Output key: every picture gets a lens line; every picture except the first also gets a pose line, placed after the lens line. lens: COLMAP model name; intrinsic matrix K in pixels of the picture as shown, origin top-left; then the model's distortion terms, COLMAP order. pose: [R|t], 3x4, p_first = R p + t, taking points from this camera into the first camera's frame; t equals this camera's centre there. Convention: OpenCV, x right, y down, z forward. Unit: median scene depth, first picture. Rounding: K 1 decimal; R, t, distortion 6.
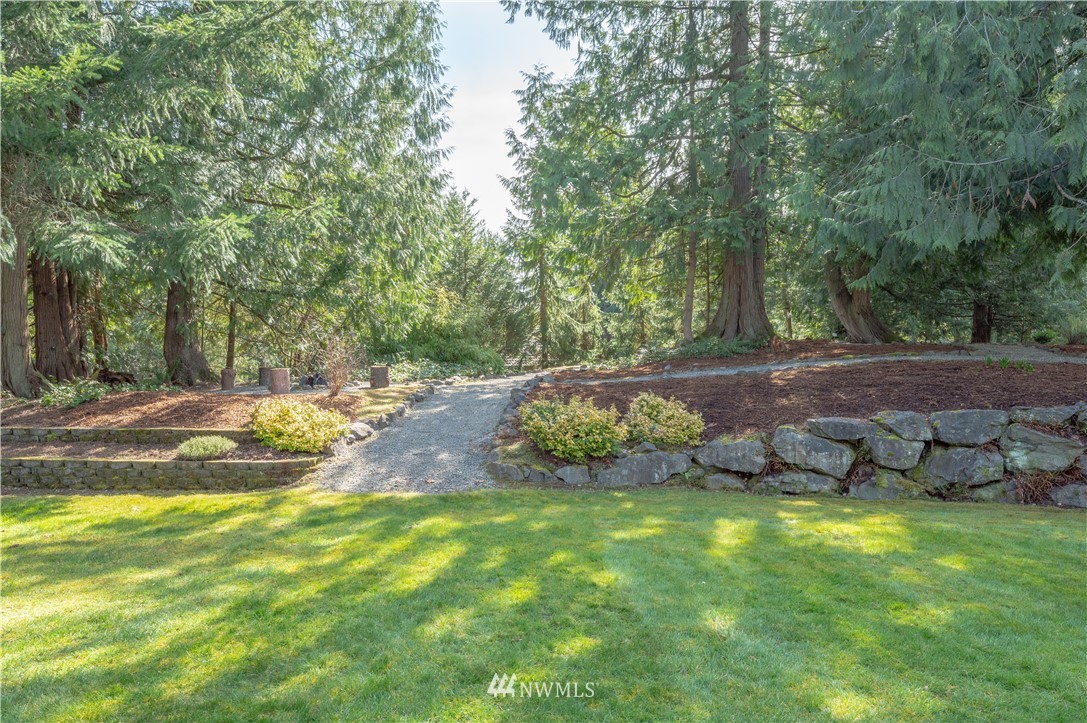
lens RADIAL K [[725.7, 0, 540.9], [0, 725.7, 362.0], [0, 0, 1]] dist [-0.001393, 0.006770]
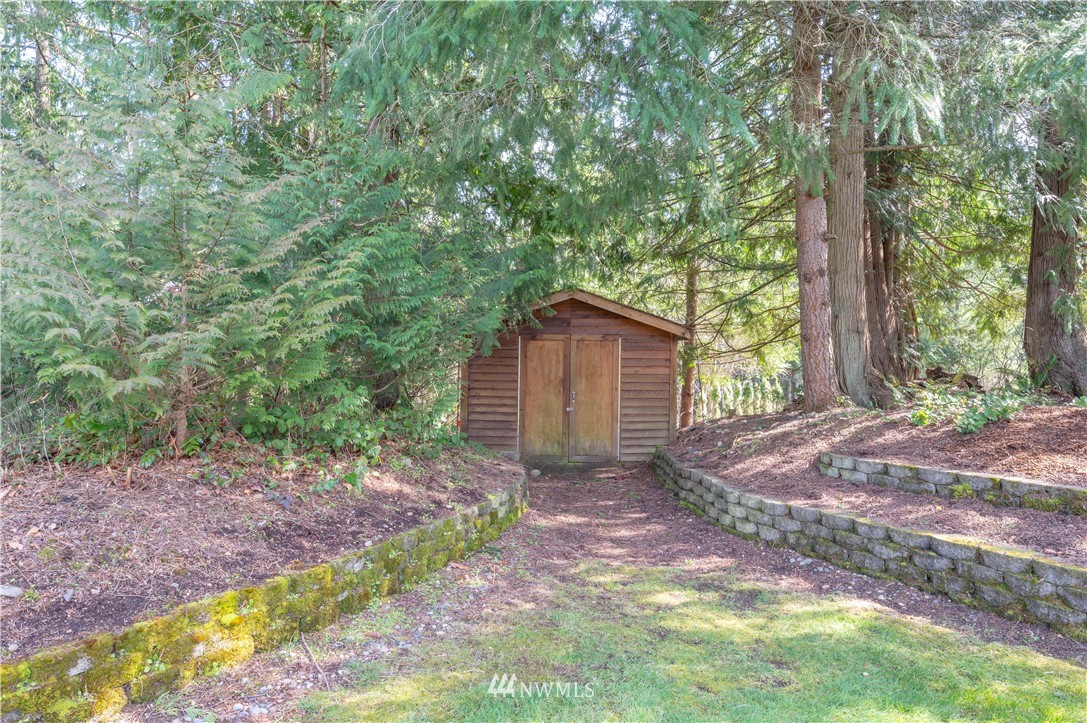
lens RADIAL K [[725.7, 0, 542.6], [0, 725.7, 361.3], [0, 0, 1]] dist [-0.001393, 0.006770]
pose [[0.593384, 0.003504, -0.804912, -0.422485], [-0.009260, 0.999954, -0.002473, 0.012514], [0.804866, 0.008921, 0.593390, 0.429103]]
